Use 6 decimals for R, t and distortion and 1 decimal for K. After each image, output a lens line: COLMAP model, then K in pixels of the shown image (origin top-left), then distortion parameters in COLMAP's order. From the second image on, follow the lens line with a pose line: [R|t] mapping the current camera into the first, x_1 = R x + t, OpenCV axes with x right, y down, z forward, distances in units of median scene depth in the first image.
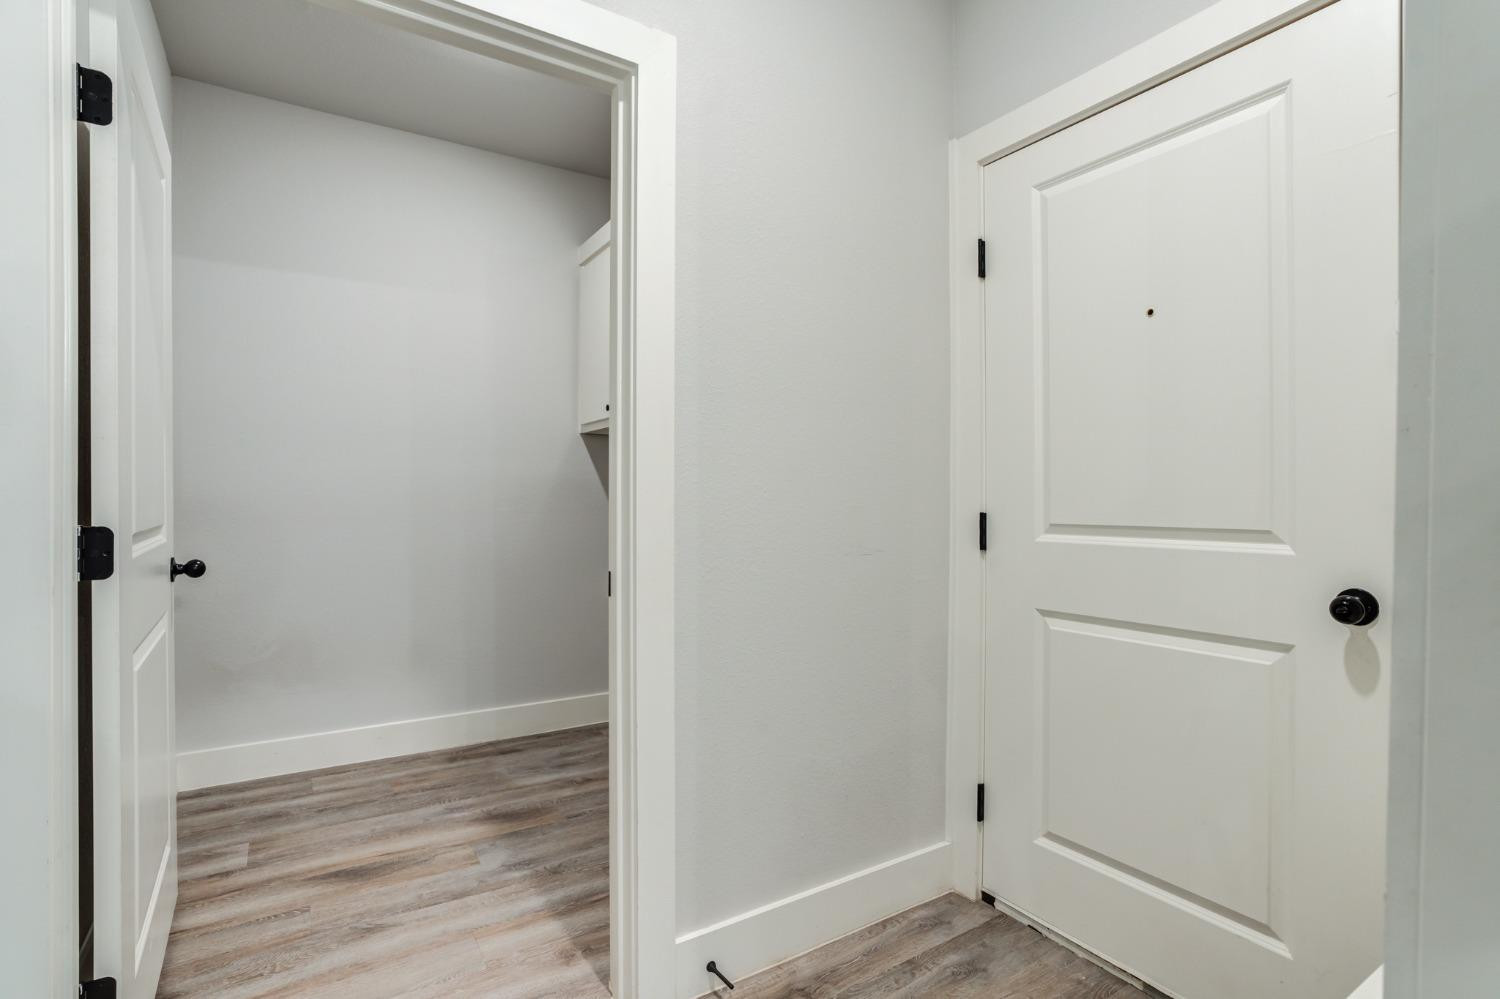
lens RADIAL K [[741.2, 0, 753.1], [0, 741.2, 499.5], [0, 0, 1]] dist [-0.039549, 0.012187]
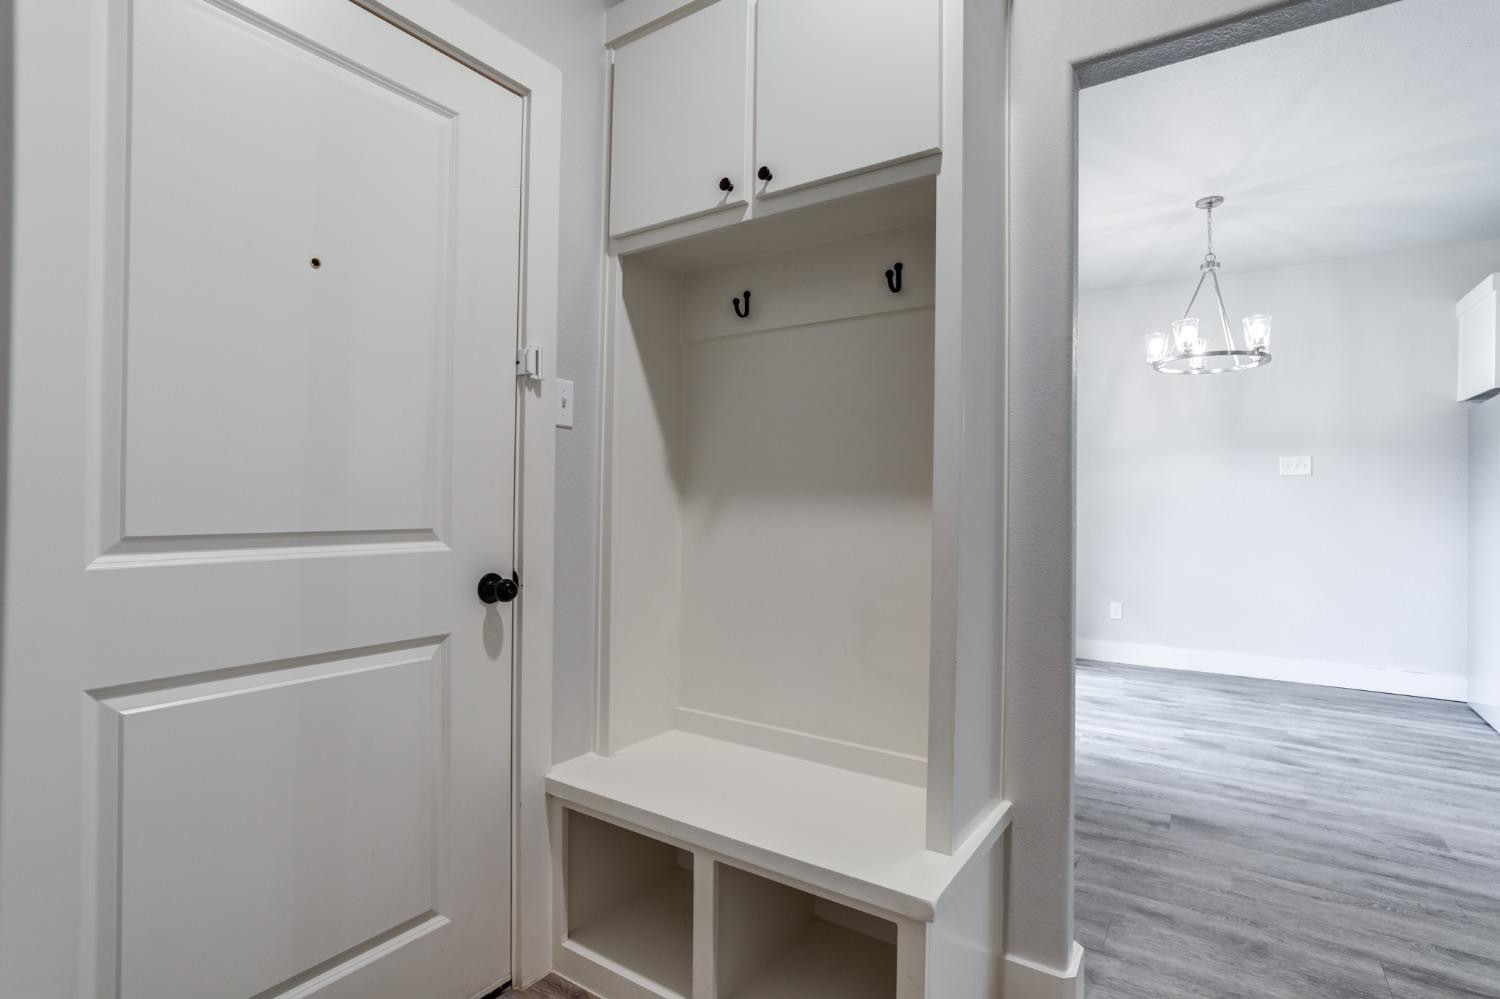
lens RADIAL K [[741.2, 0, 746.5], [0, 741.2, 498.1], [0, 0, 1]] dist [-0.039549, 0.012187]
pose [[-0.408569, -0.000965, 0.912727, -0.424481], [-0.012793, 0.999907, -0.004670, -0.002031], [-0.912638, -0.013584, -0.408544, 1.015445]]
